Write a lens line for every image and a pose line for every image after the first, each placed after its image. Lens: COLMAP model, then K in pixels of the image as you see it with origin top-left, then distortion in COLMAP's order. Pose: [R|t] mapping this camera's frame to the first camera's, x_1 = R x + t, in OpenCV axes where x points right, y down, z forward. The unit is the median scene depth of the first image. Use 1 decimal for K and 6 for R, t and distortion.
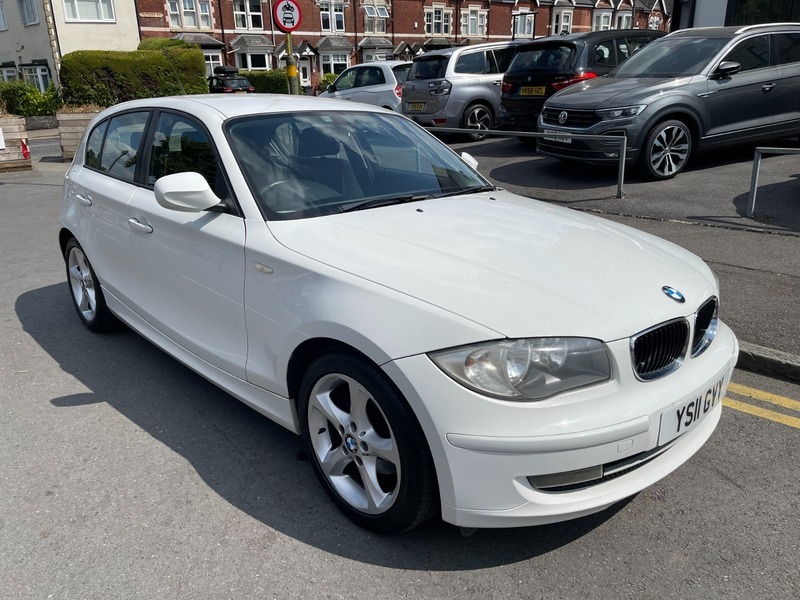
lens RADIAL K [[615.3, 0, 400.7], [0, 615.3, 307.5], [0, 0, 1]] dist [0.071783, -0.103965]
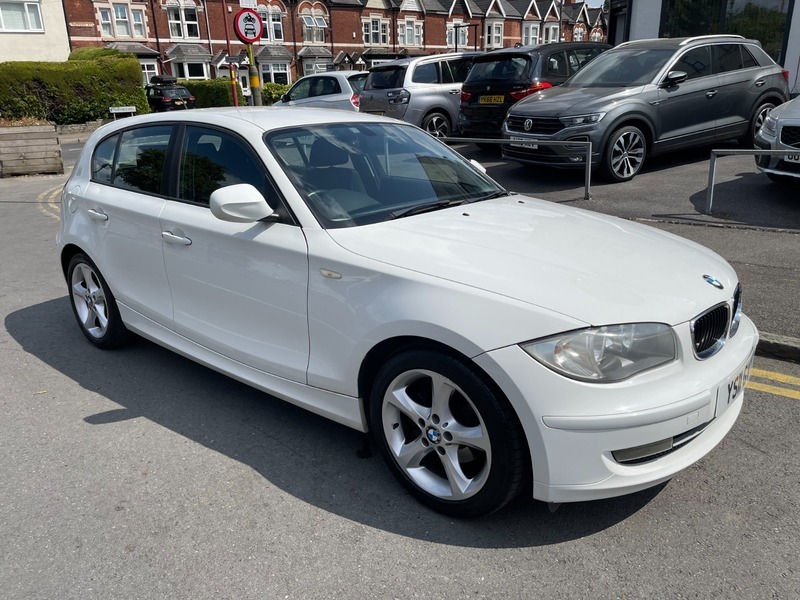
lens RADIAL K [[615.3, 0, 412.7], [0, 615.3, 299.1], [0, 0, 1]] dist [0.071783, -0.103965]
pose [[0.992772, -0.043759, 0.111753, -0.162337], [0.046405, 0.998698, -0.021183, 0.006115], [-0.110681, 0.026216, 0.993510, -0.039681]]
